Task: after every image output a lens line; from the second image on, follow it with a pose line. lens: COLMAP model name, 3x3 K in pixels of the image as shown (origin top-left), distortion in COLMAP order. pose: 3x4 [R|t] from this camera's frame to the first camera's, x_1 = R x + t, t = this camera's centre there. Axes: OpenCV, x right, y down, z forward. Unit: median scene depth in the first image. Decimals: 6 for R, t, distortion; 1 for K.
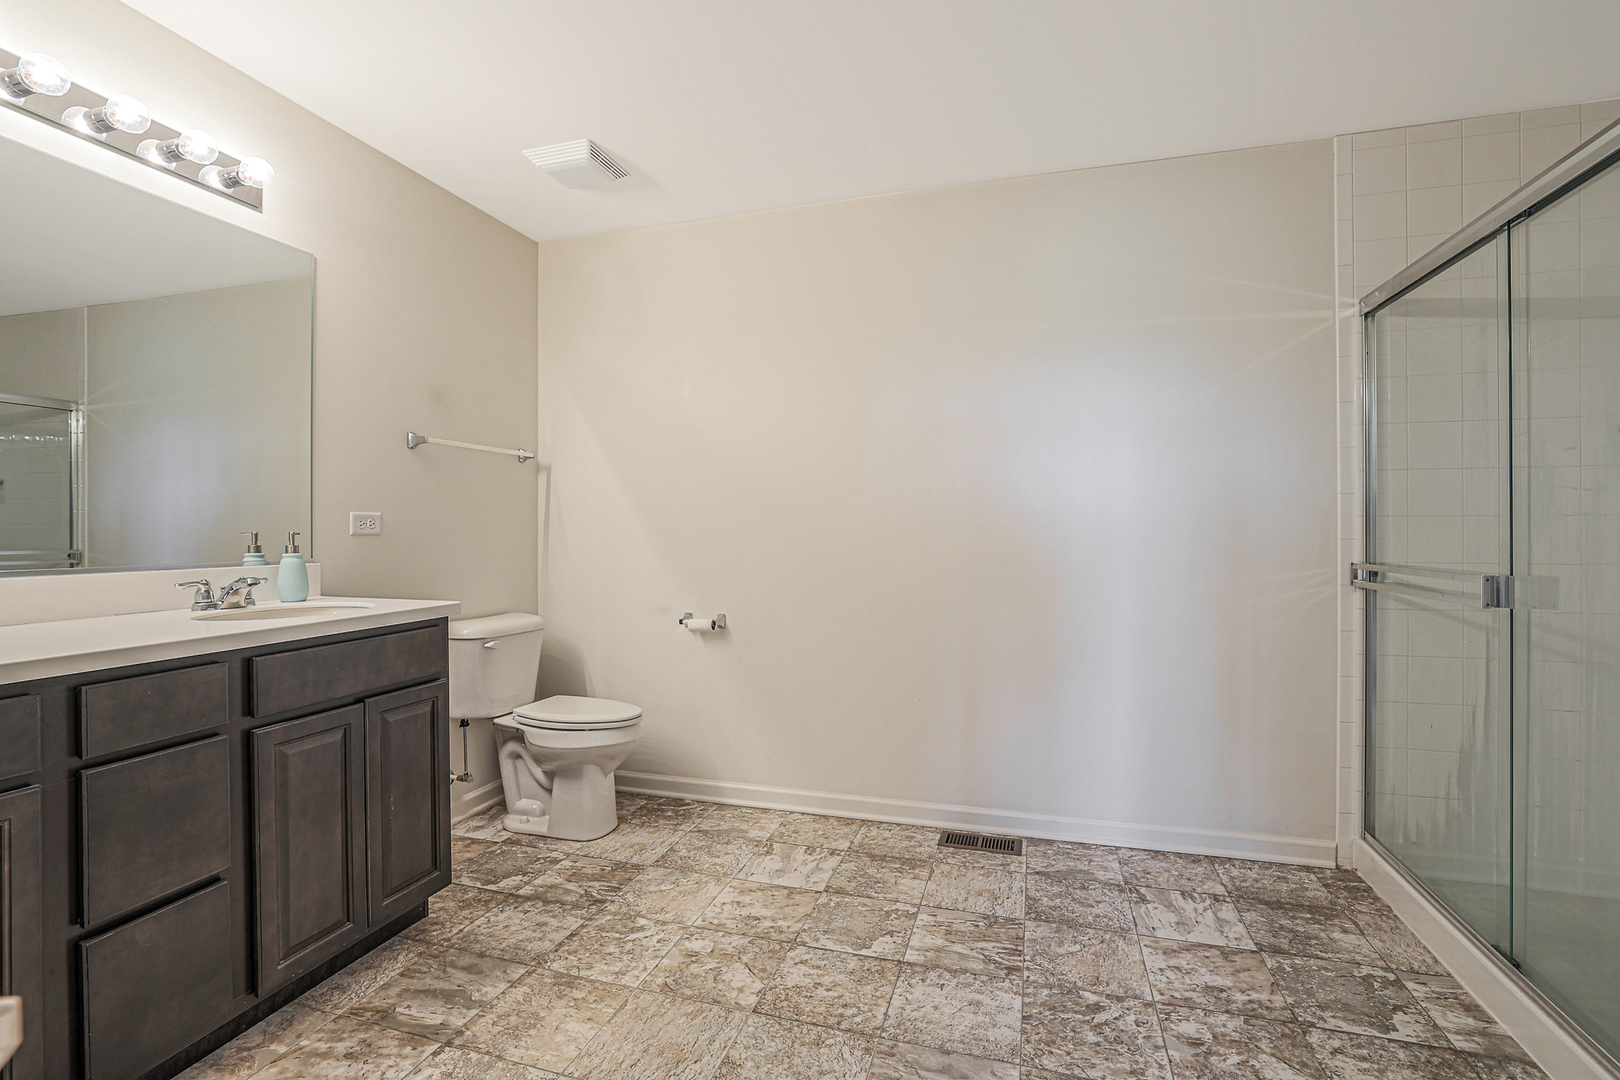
lens RADIAL K [[727.5, 0, 806.0], [0, 727.5, 507.7], [0, 0, 1]] dist [-0.031244, 0.000795]
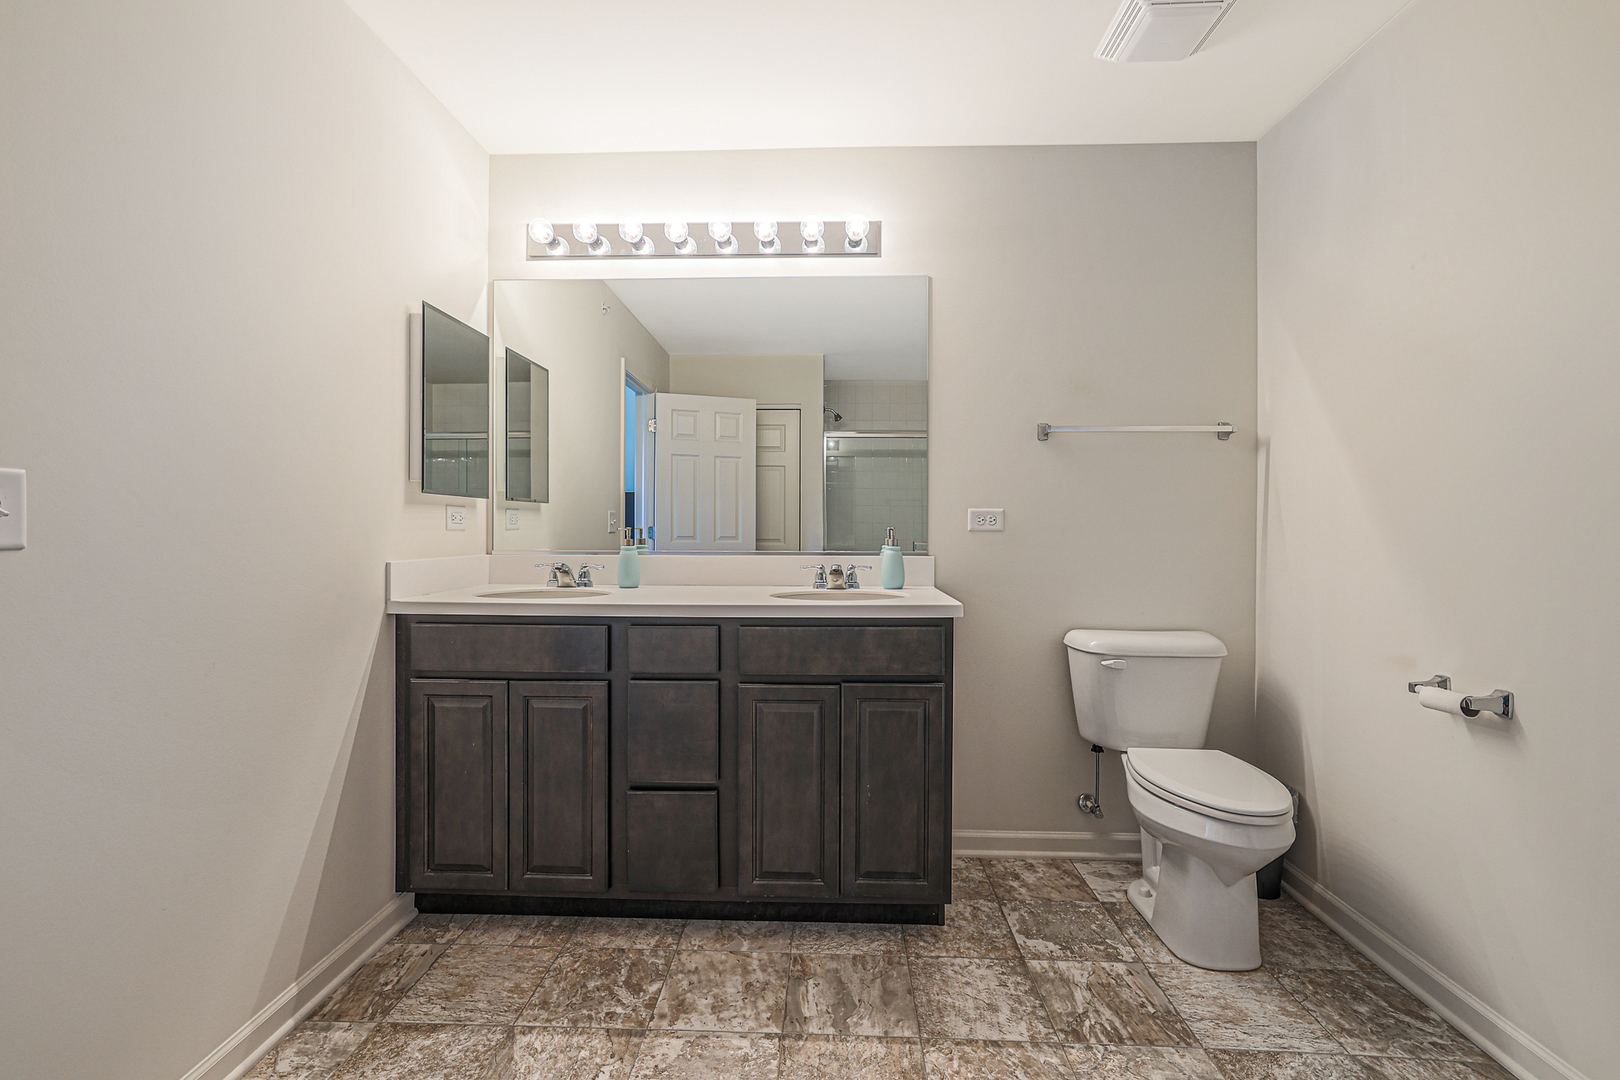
lens RADIAL K [[713.6, 0, 809.3], [0, 713.6, 526.7], [0, 0, 1]] dist [-0.031565, 0.018016]
pose [[0.258130, 0.000364, -0.966110, 0.335048], [0.023553, 0.999700, 0.006670, 0.022017], [0.965823, -0.024477, 0.258044, 0.573427]]
